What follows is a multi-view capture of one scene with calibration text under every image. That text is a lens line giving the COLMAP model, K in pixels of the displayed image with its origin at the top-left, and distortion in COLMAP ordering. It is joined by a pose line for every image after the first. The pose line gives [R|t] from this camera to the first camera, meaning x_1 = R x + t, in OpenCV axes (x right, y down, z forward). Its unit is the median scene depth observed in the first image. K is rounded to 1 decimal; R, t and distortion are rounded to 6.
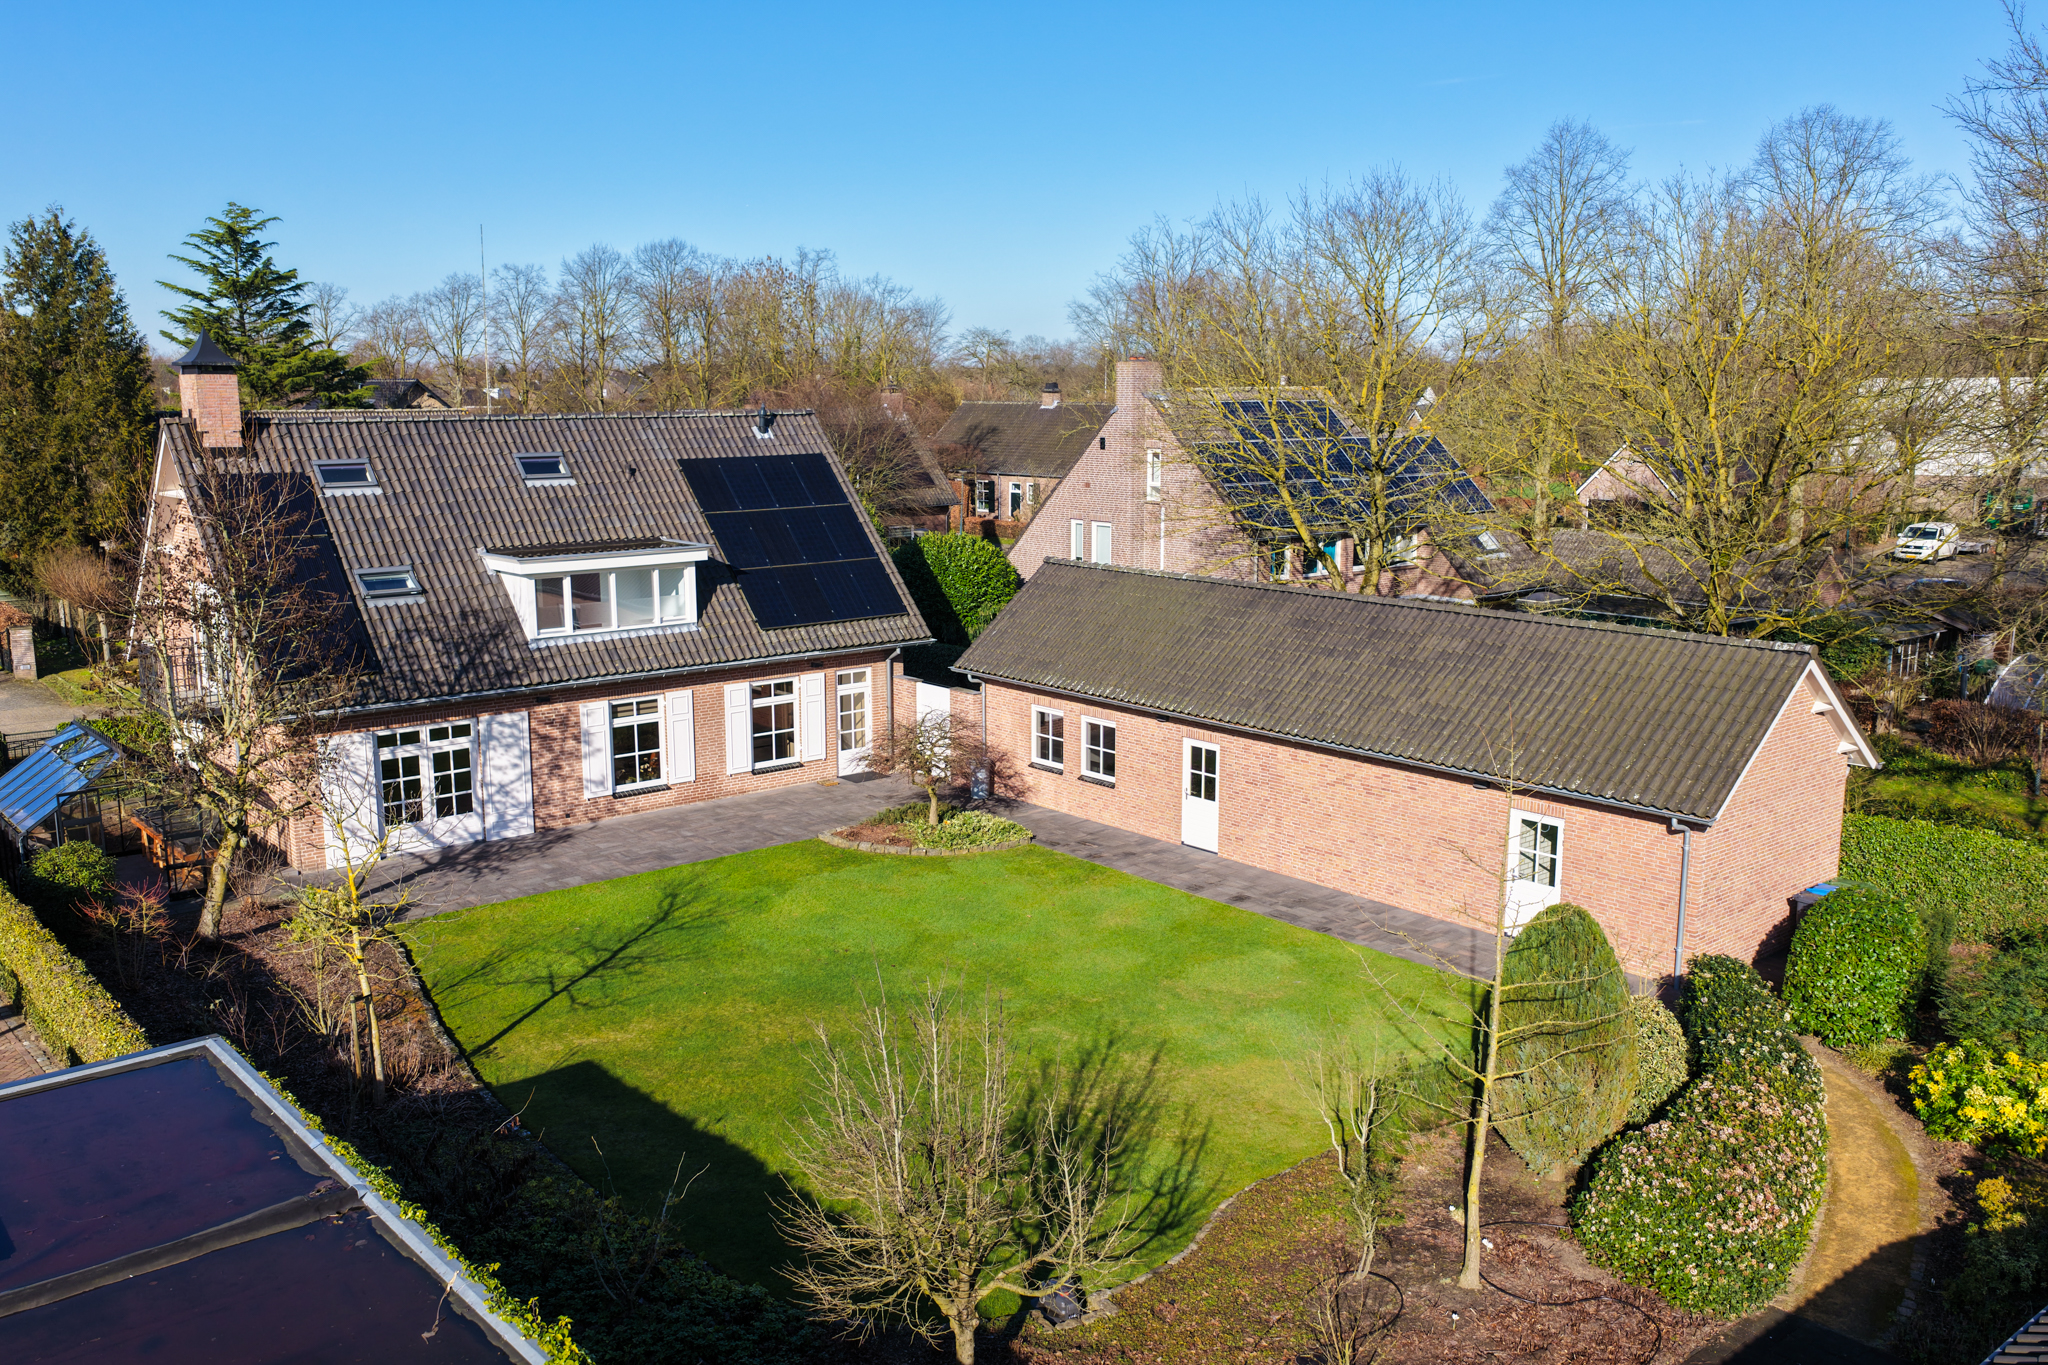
lens RADIAL K [[1693.3, 0, 1024.0], [0, 1693.3, 682.5], [0, 0, 1]] dist [-0.010074, 0.034582]
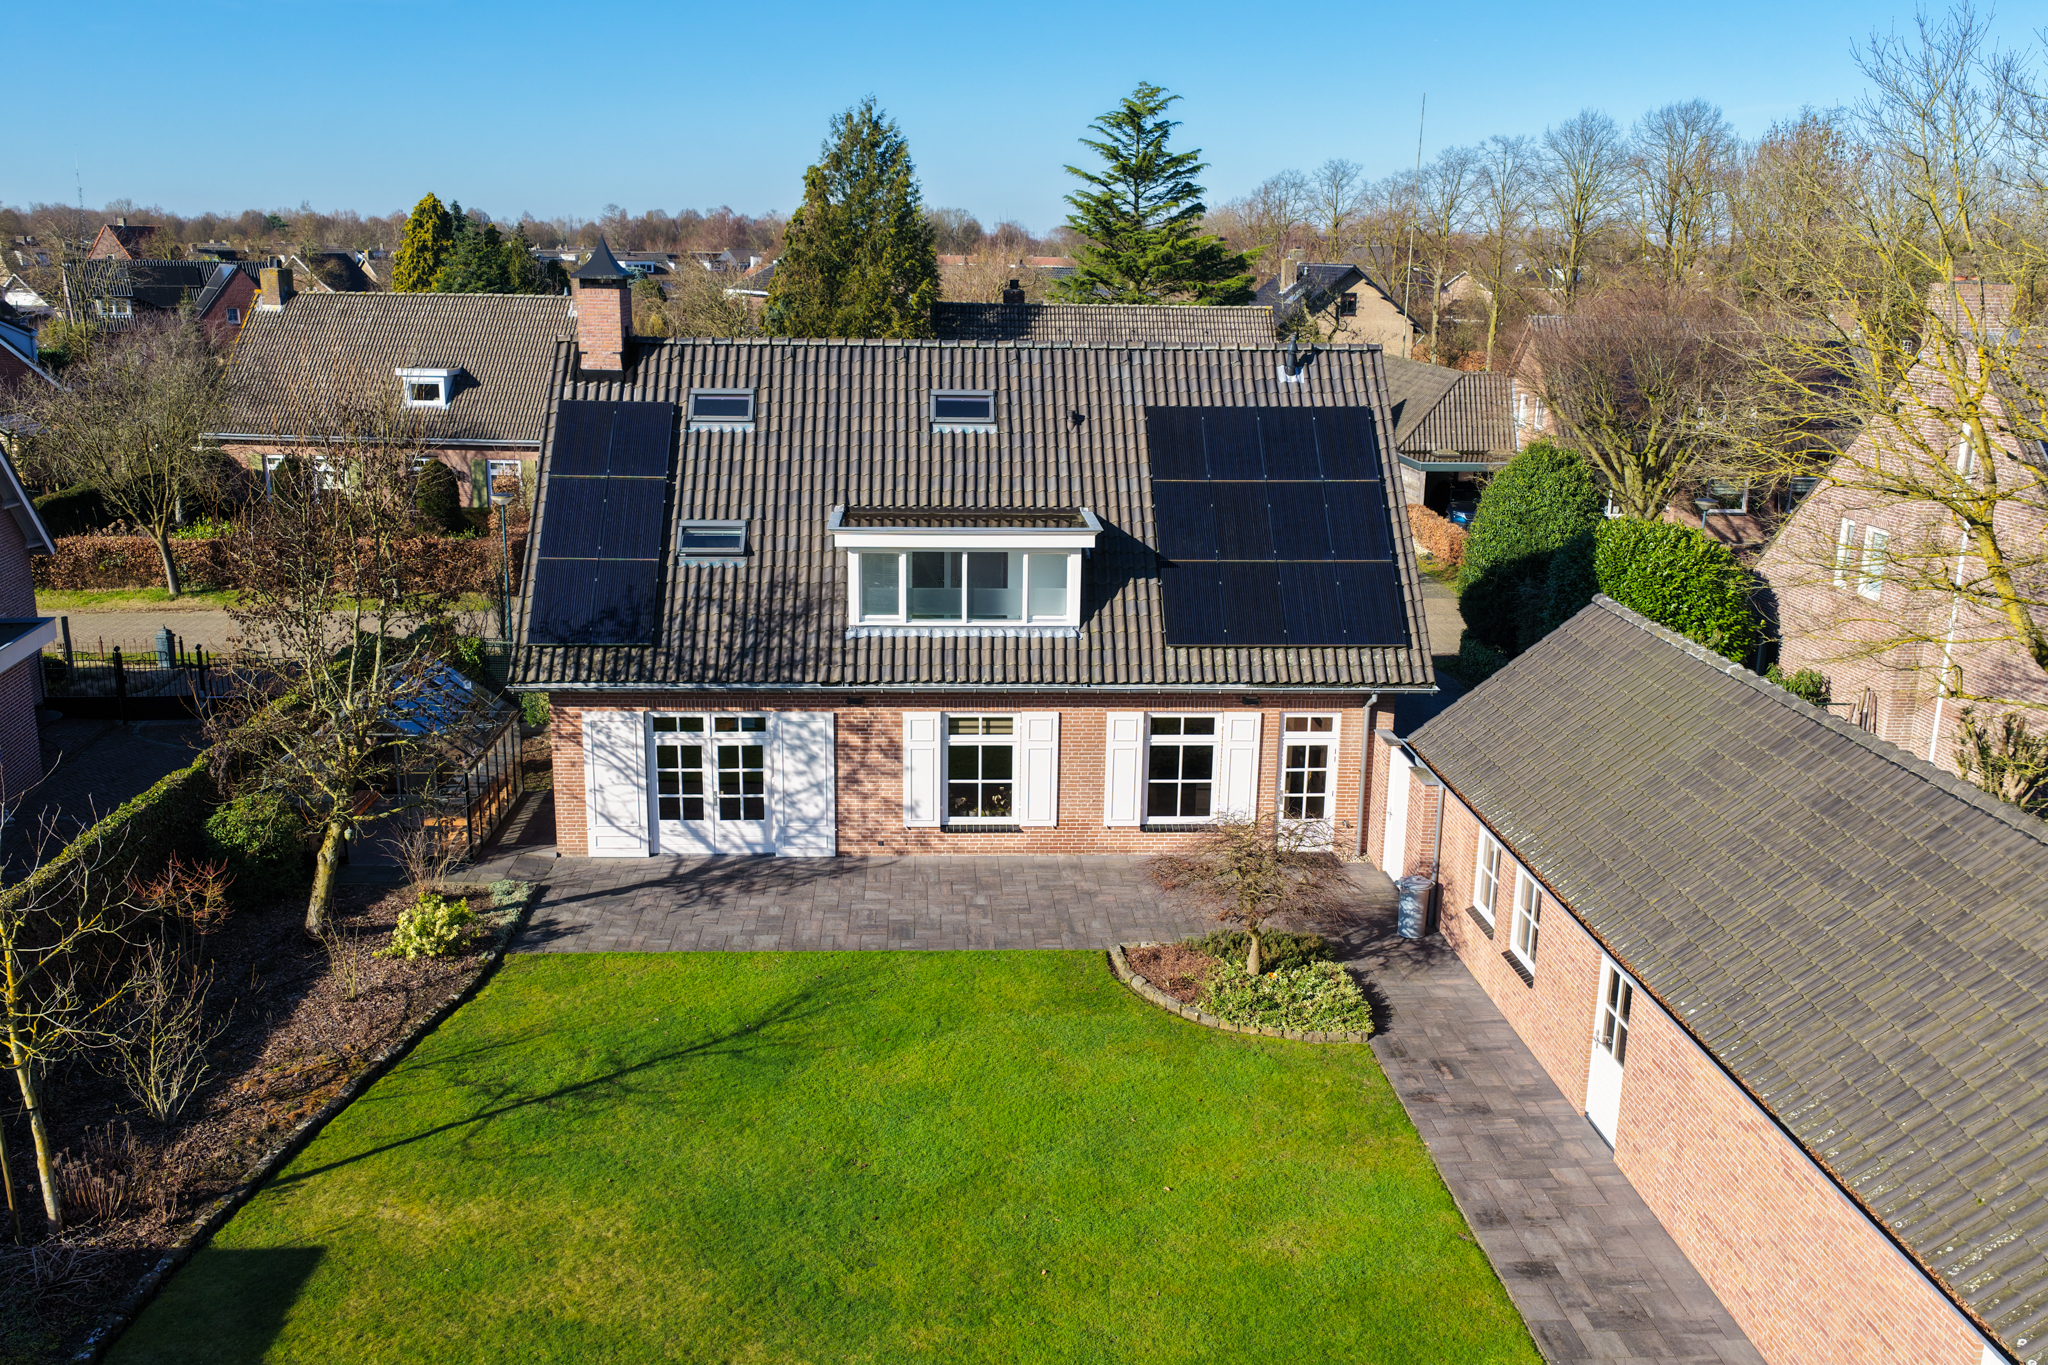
lens RADIAL K [[1717.1, 0, 1024.0], [0, 1717.1, 682.5], [0, 0, 1]] dist [-0.001709, 0.000048]
pose [[0.792470, 0.161927, -0.588024, 0.255119], [-0.121017, 0.986690, 0.108617, -0.094255], [0.597785, -0.014914, 0.801518, 0.369364]]
